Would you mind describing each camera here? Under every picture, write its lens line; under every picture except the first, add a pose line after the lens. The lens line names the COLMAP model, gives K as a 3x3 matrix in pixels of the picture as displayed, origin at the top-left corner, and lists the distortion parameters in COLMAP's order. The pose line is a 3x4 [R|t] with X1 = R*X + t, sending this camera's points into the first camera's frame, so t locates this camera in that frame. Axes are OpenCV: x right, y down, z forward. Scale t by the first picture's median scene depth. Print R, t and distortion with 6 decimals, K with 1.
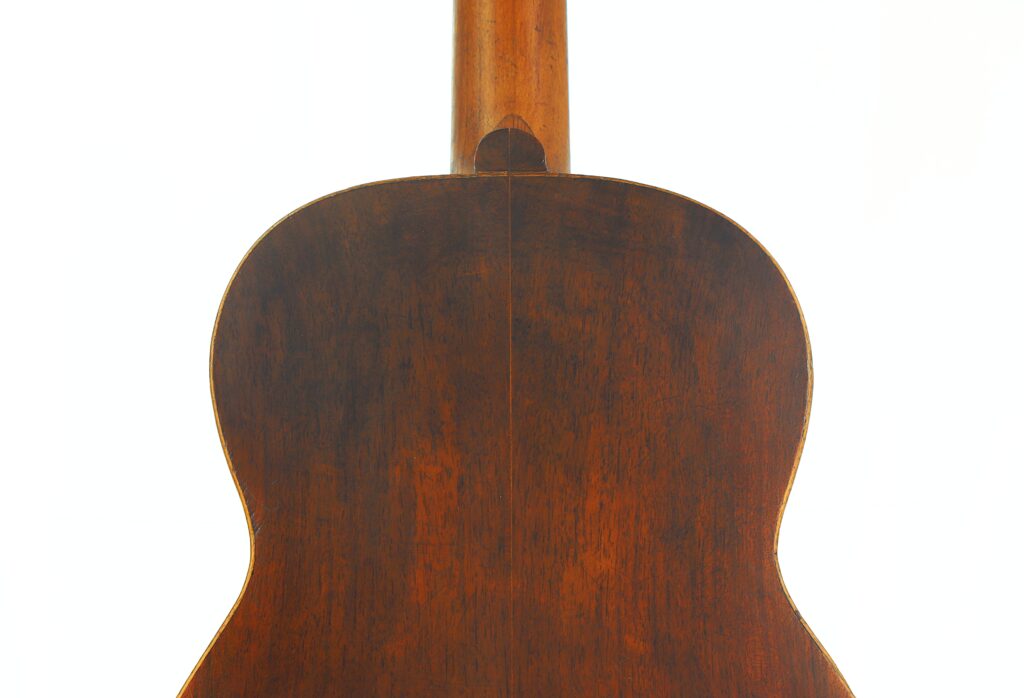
lens RADIAL K [[4516.5, 0, 506.6], [0, 4516.5, 343.4], [0, 0, 1]] dist [0.613531, 0.000000]
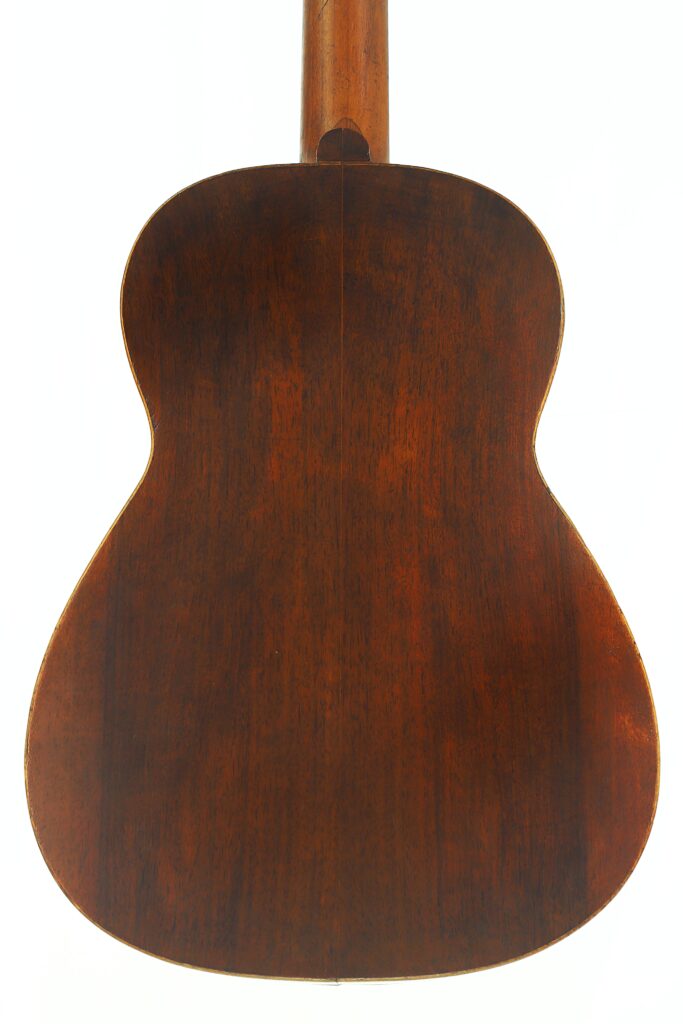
lens RADIAL K [[2097.1, 0, 336.7], [0, 2097.1, 534.9], [0, 0, 1]] dist [0.236960, 0.000000]
pose [[0.999773, 0.011349, -0.018050, 0.011456], [-0.008799, 0.990733, 0.135536, -0.013169], [0.019421, -0.135346, 0.990608, 0.365225]]
